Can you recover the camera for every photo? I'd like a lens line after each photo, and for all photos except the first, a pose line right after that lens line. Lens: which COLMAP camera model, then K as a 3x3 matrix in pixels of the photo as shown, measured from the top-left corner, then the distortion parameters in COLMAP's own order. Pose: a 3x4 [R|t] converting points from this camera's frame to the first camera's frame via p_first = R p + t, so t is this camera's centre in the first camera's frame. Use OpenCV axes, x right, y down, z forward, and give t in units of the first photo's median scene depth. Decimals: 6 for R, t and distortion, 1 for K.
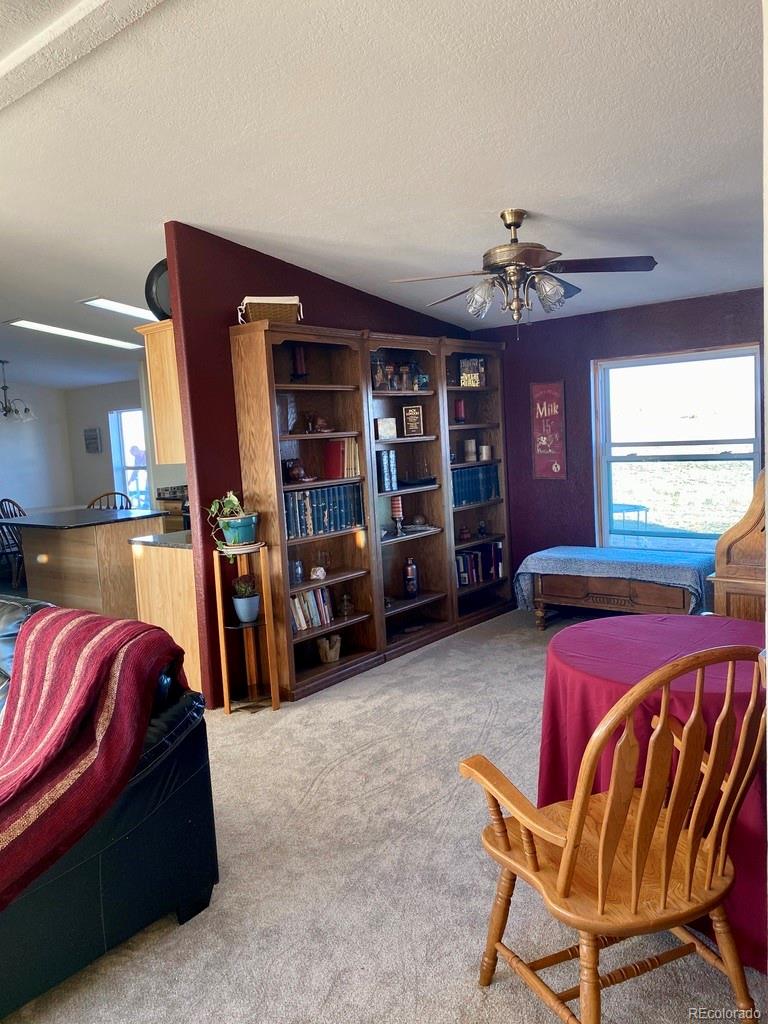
lens RADIAL K [[777.6, 0, 396.3], [0, 777.6, 513.2], [0, 0, 1]] dist [0.074848, -0.167438]
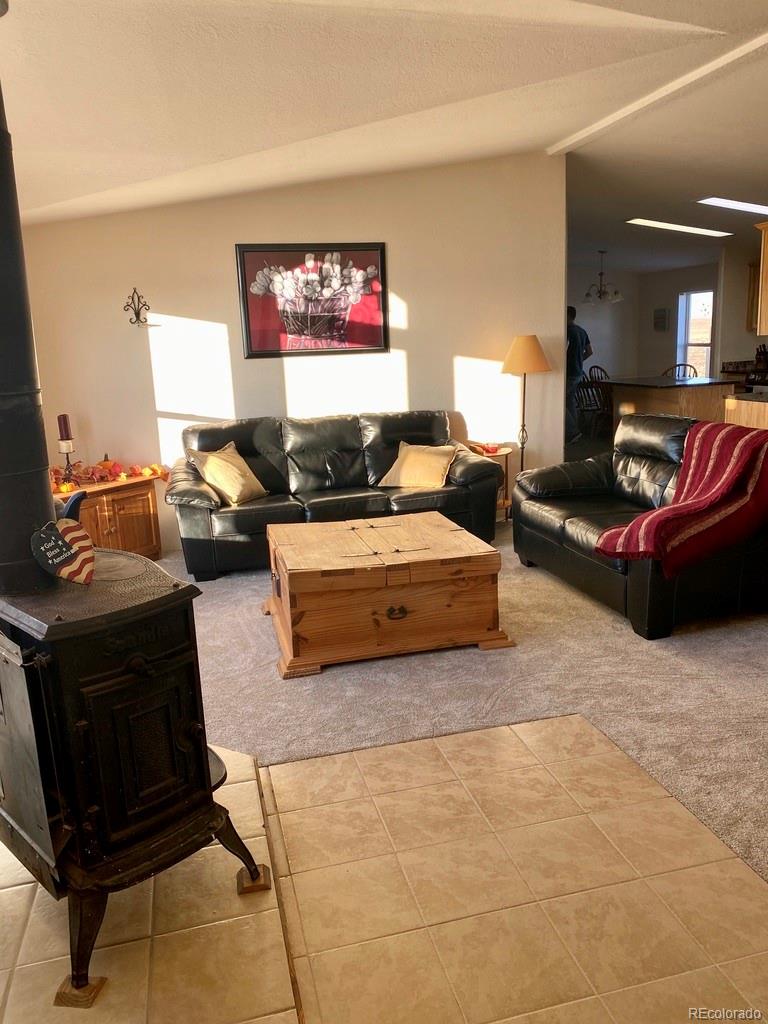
lens RADIAL K [[777.6, 0, 396.3], [0, 777.6, 513.2], [0, 0, 1]] dist [0.074848, -0.167438]
pose [[0.809049, 0.154636, -0.567035, -0.013442], [-0.071981, 0.983575, 0.165528, 0.051033], [0.583317, -0.093105, 0.806890, -0.383878]]
